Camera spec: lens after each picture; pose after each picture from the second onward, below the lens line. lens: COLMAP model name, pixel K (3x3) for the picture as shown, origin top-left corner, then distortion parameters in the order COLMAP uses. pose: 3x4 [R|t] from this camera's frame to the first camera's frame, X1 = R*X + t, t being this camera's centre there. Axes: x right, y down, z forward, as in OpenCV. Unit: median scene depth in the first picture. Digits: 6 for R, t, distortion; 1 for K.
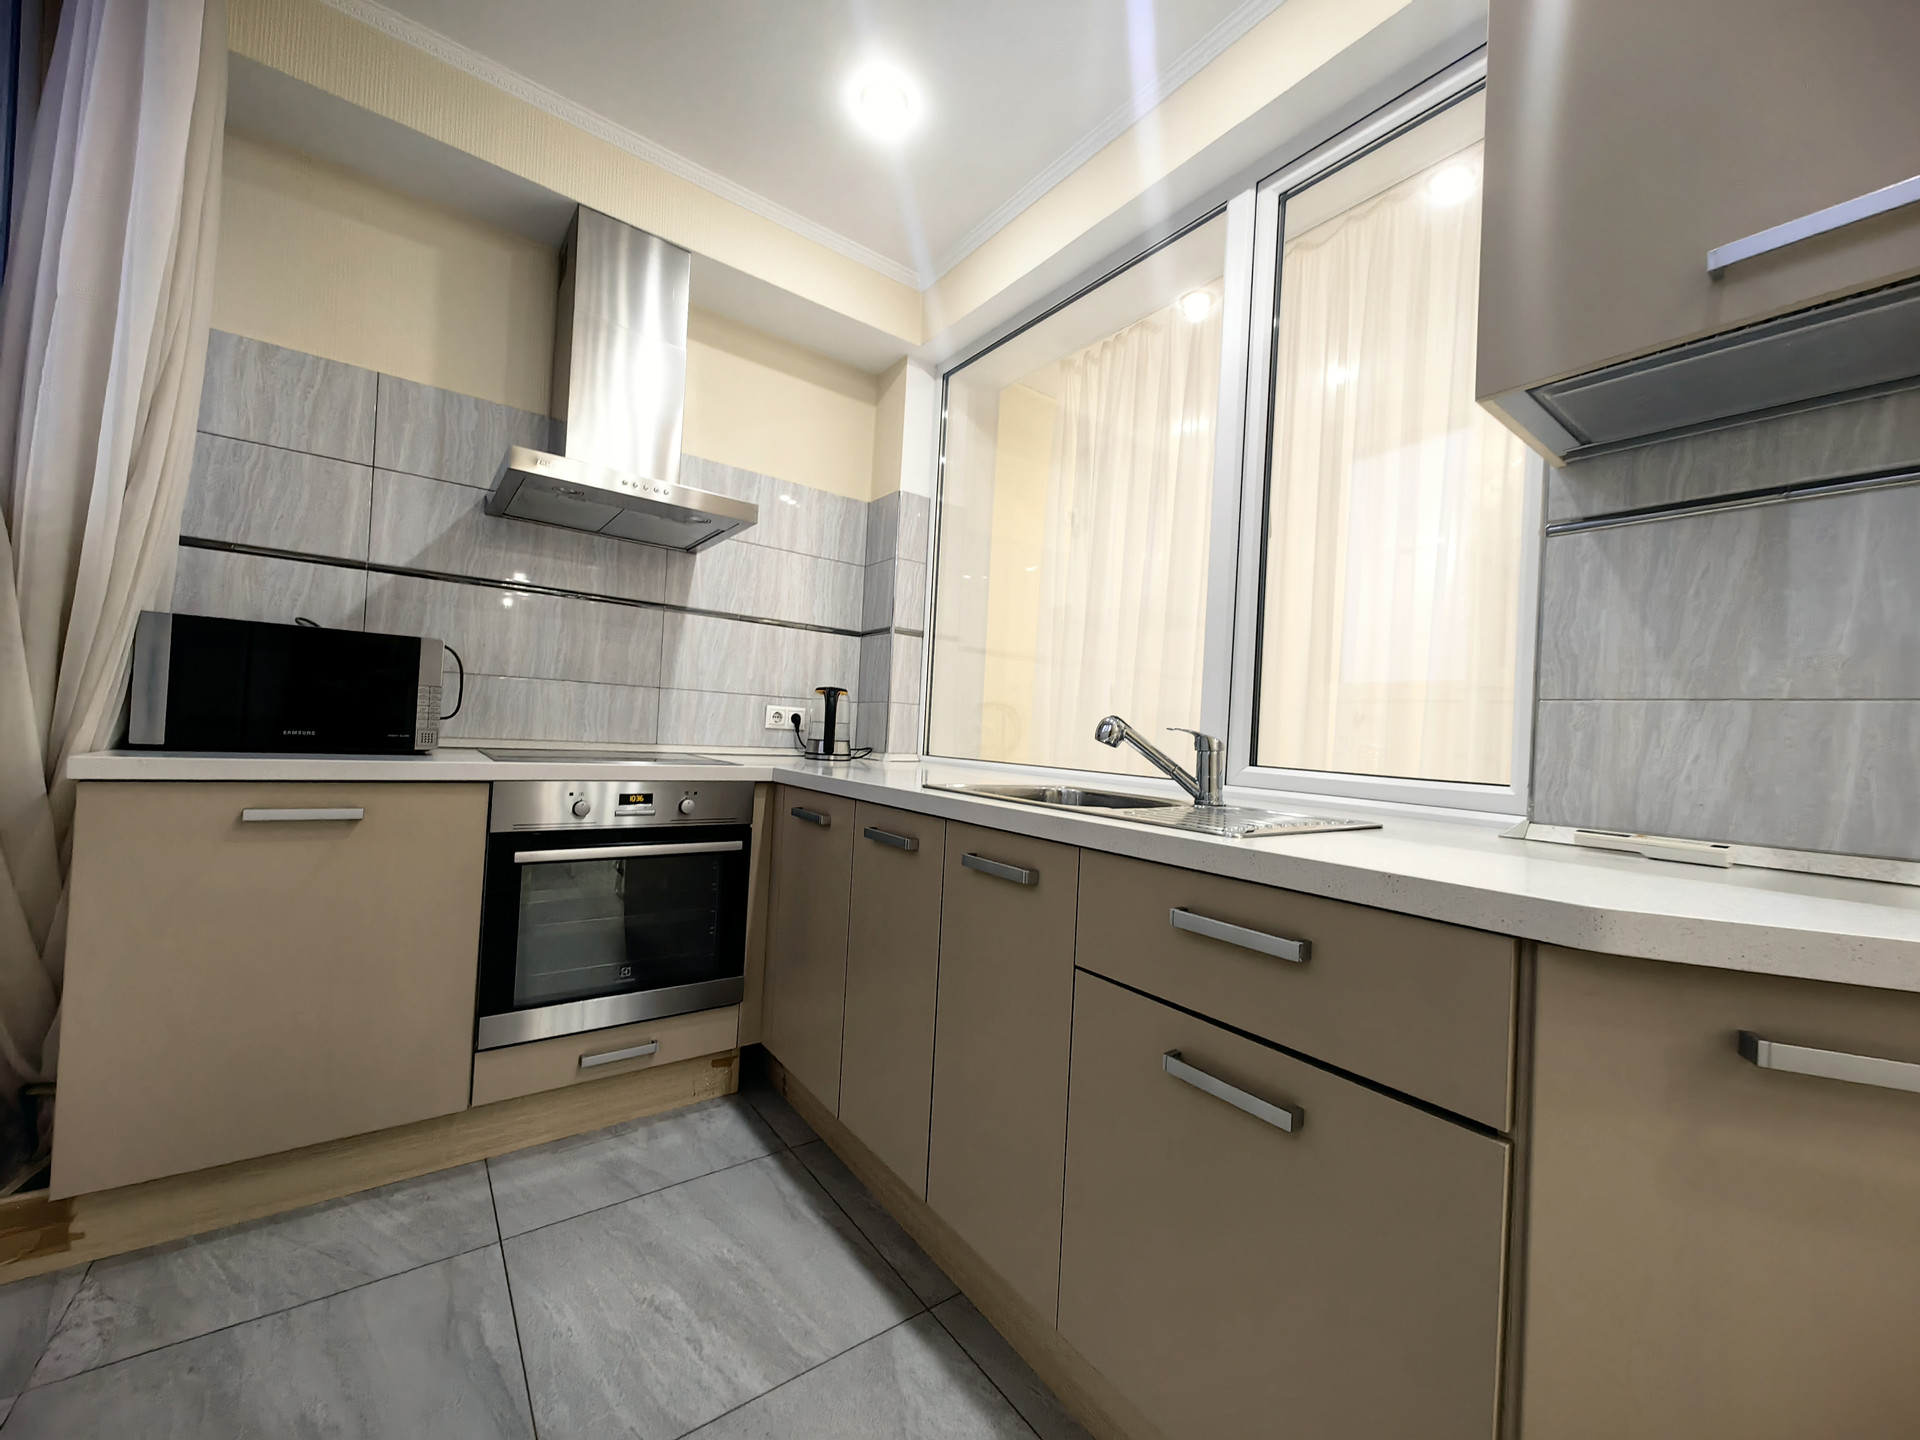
lens RADIAL K [[743.5, 0, 962.8], [0, 743.5, 717.4], [0, 0, 1]] dist [0.004828, 0.000232]
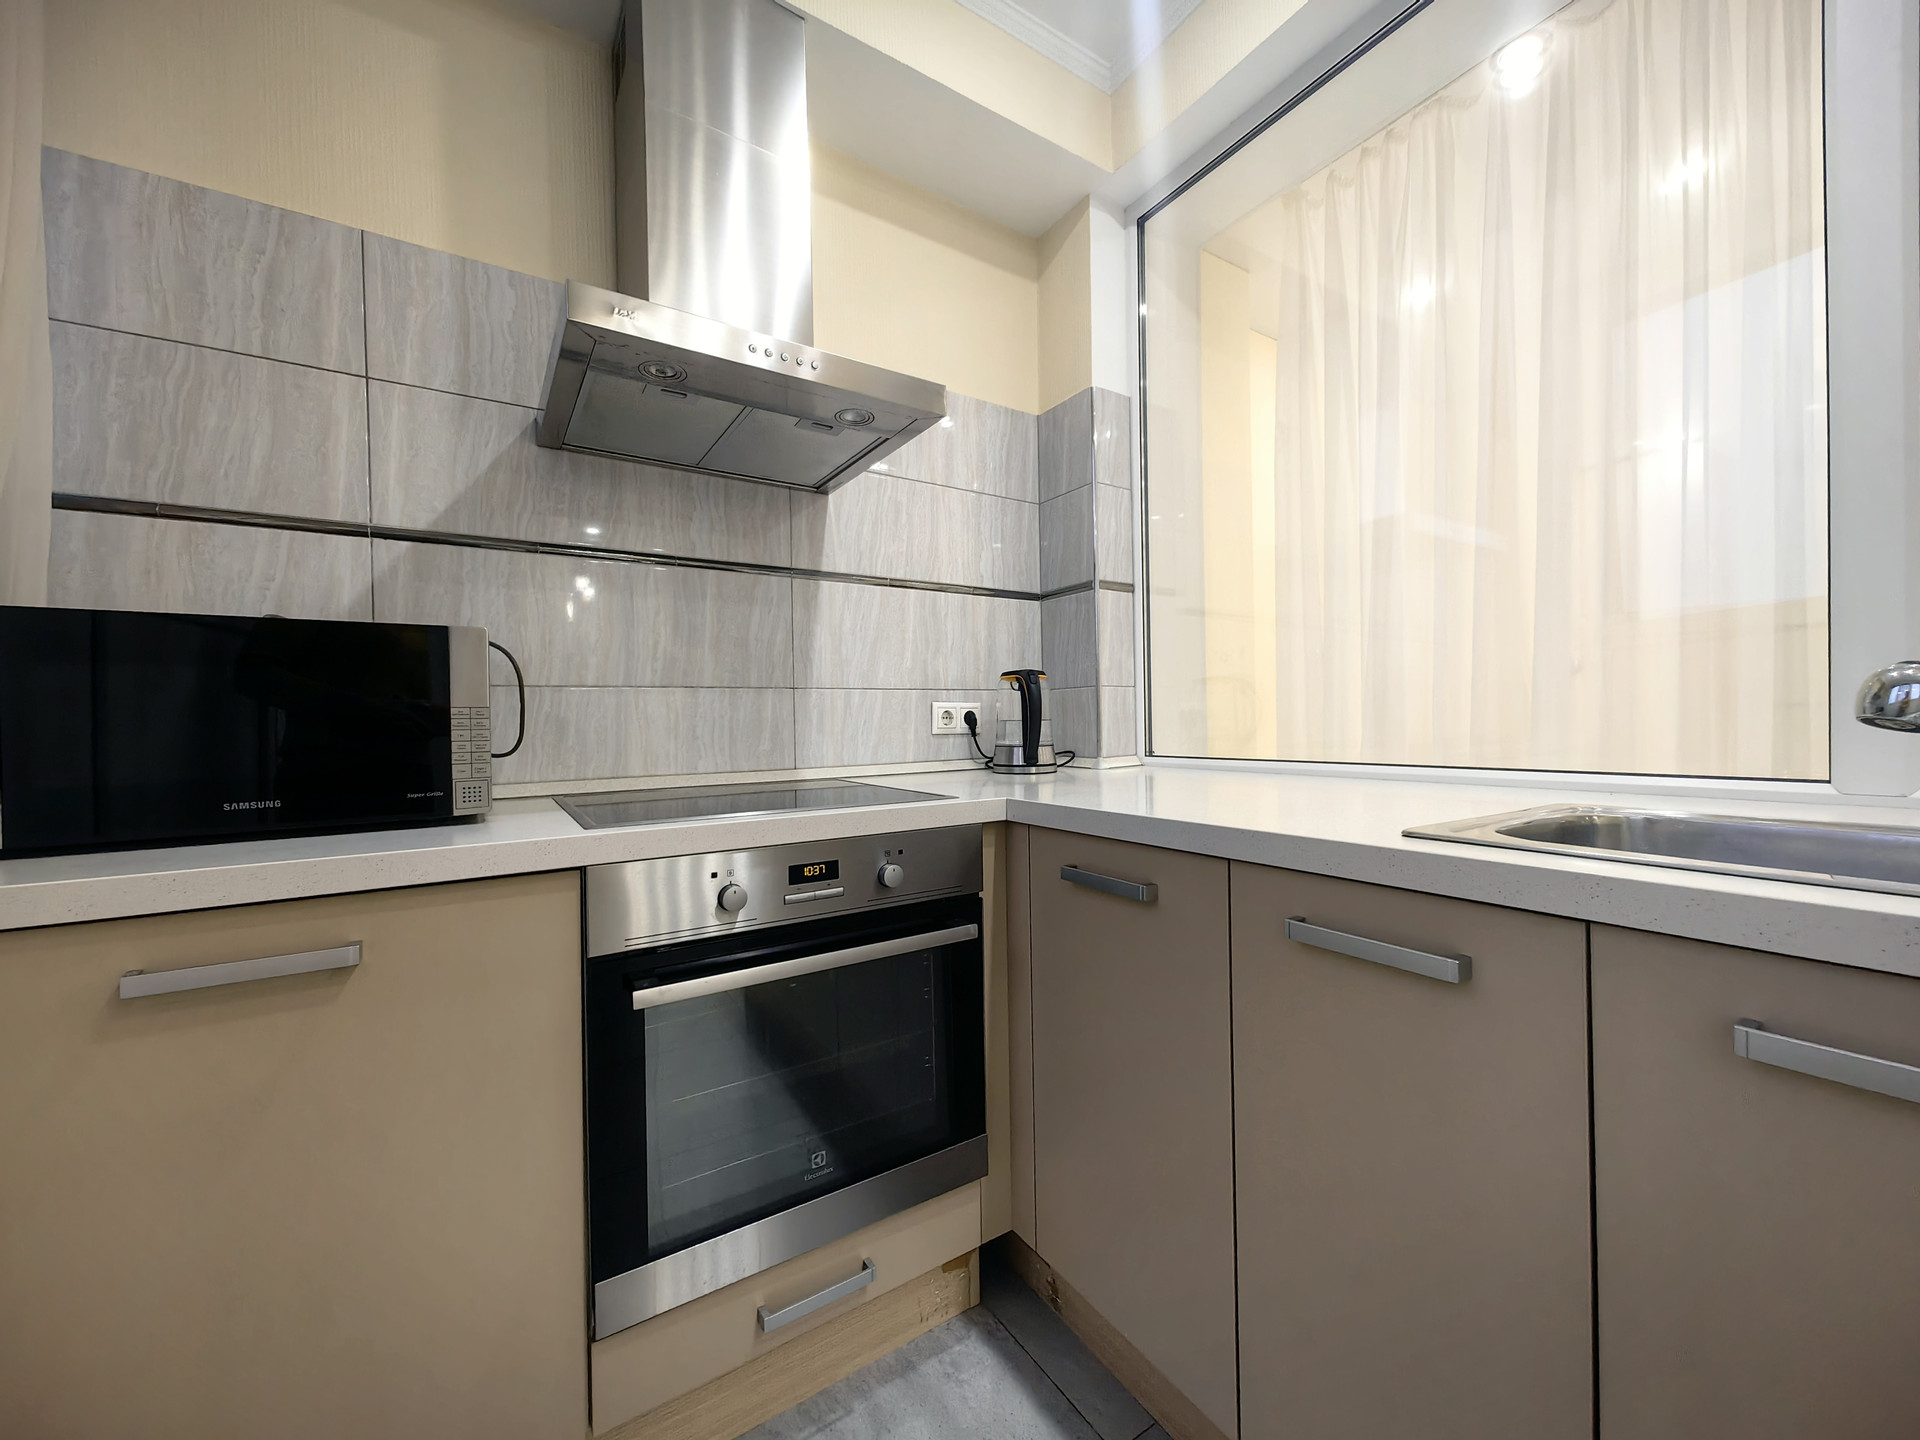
lens RADIAL K [[743.5, 0, 958.7], [0, 743.5, 717.6], [0, 0, 1]] dist [0.004828, 0.000232]
pose [[0.994865, -0.069274, -0.073791, -0.251344], [0.070418, 0.997433, 0.013011, -0.012688], [0.072700, -0.018141, 0.997189, 0.386154]]
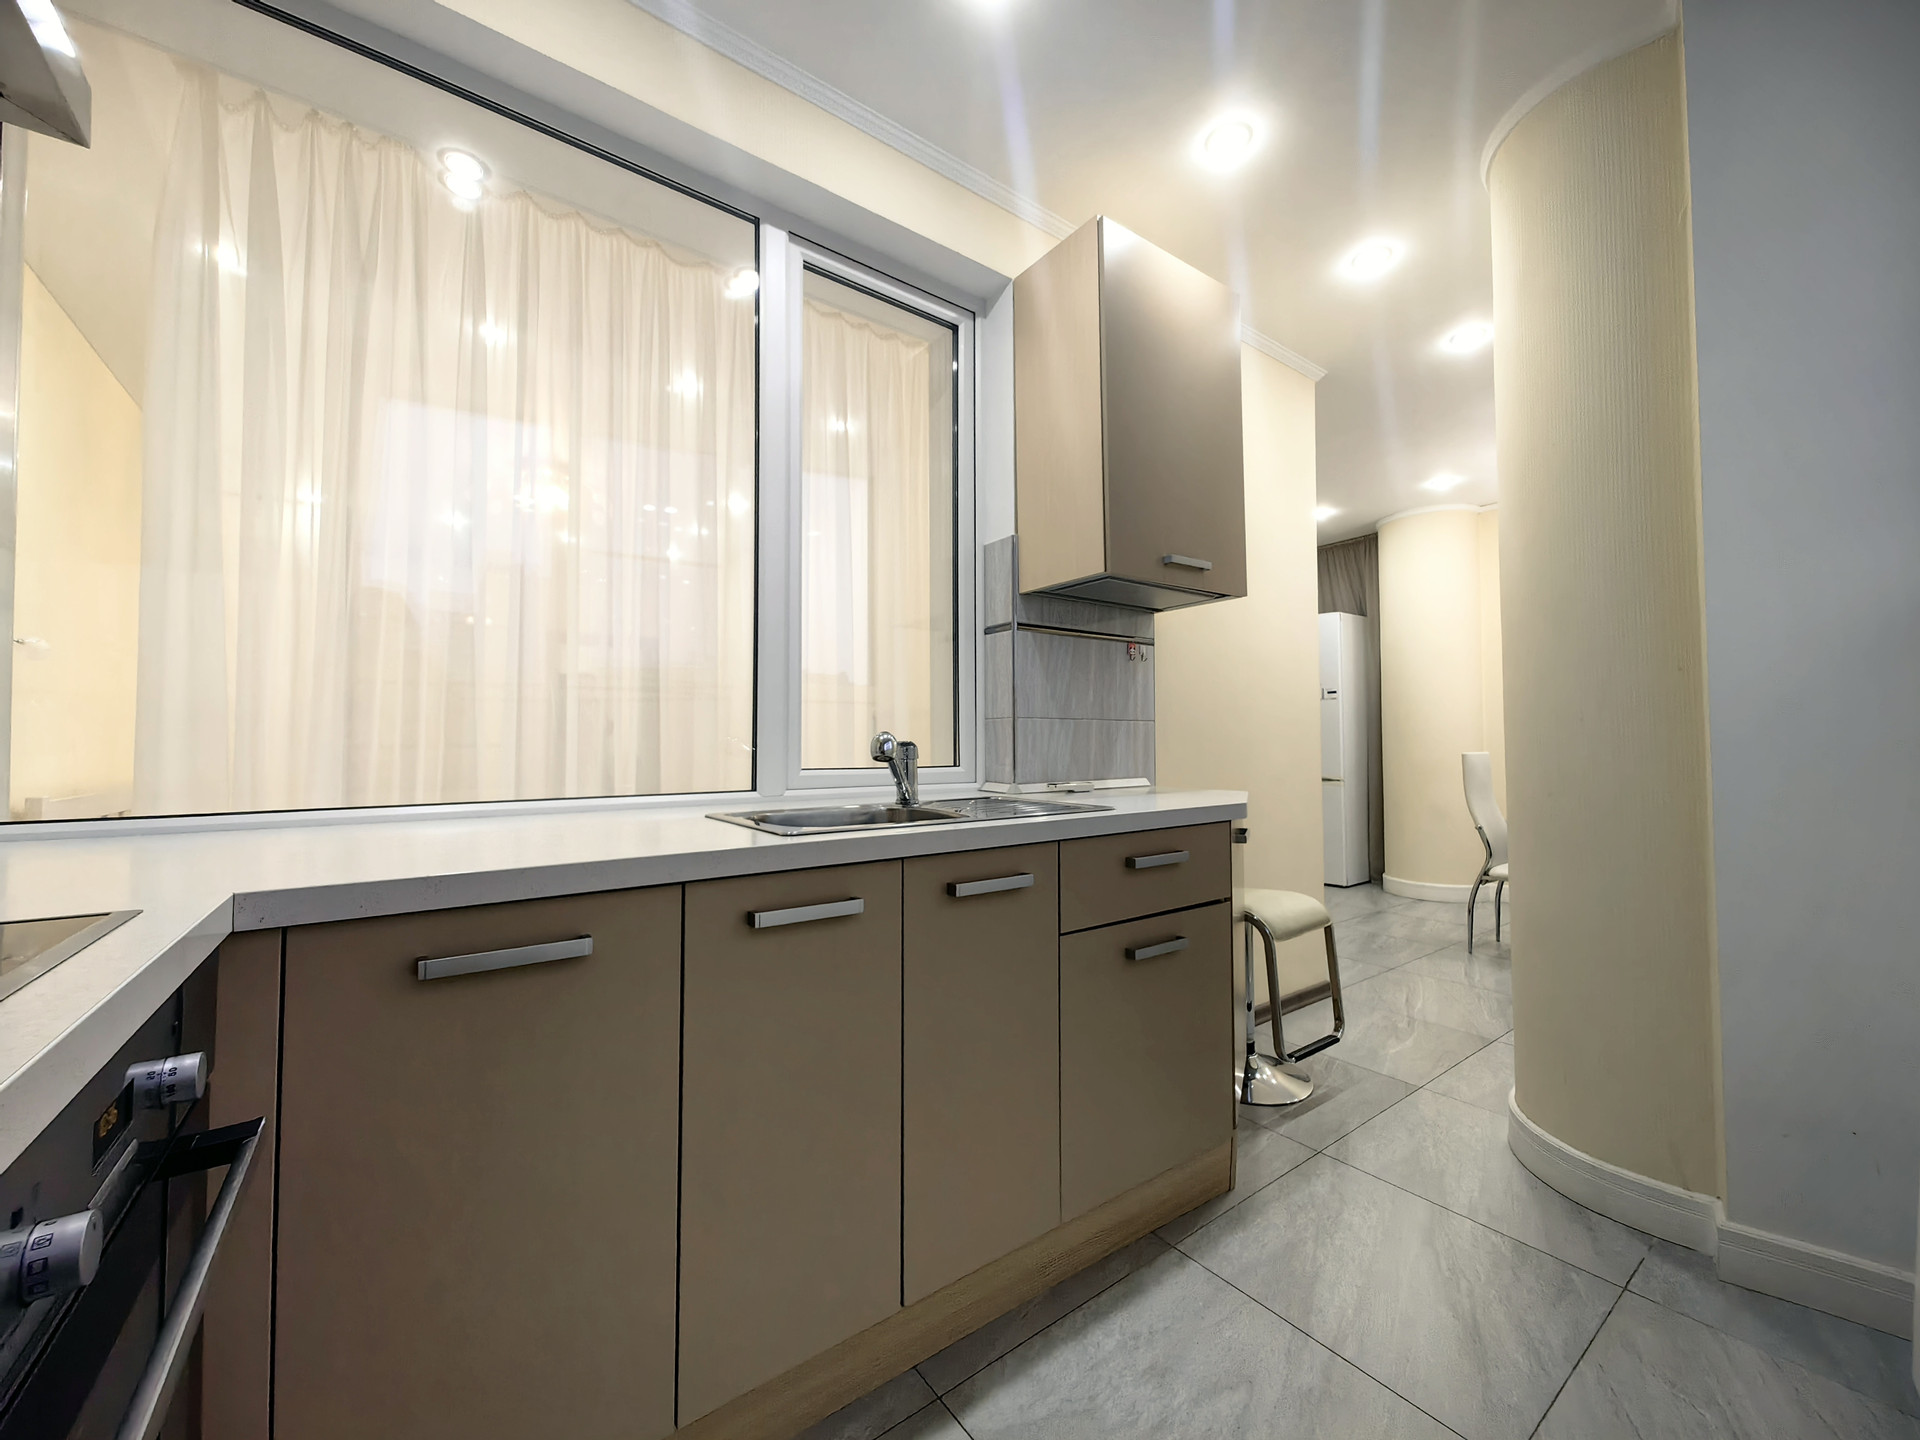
lens RADIAL K [[743.5, 0, 962.0], [0, 743.5, 729.8], [0, 0, 1]] dist [0.004828, 0.000232]
pose [[0.010836, -0.023031, 0.999676, -0.661568], [-0.010013, 0.999682, 0.023139, -0.021655], [-0.999891, -0.010261, 0.010602, 0.693961]]
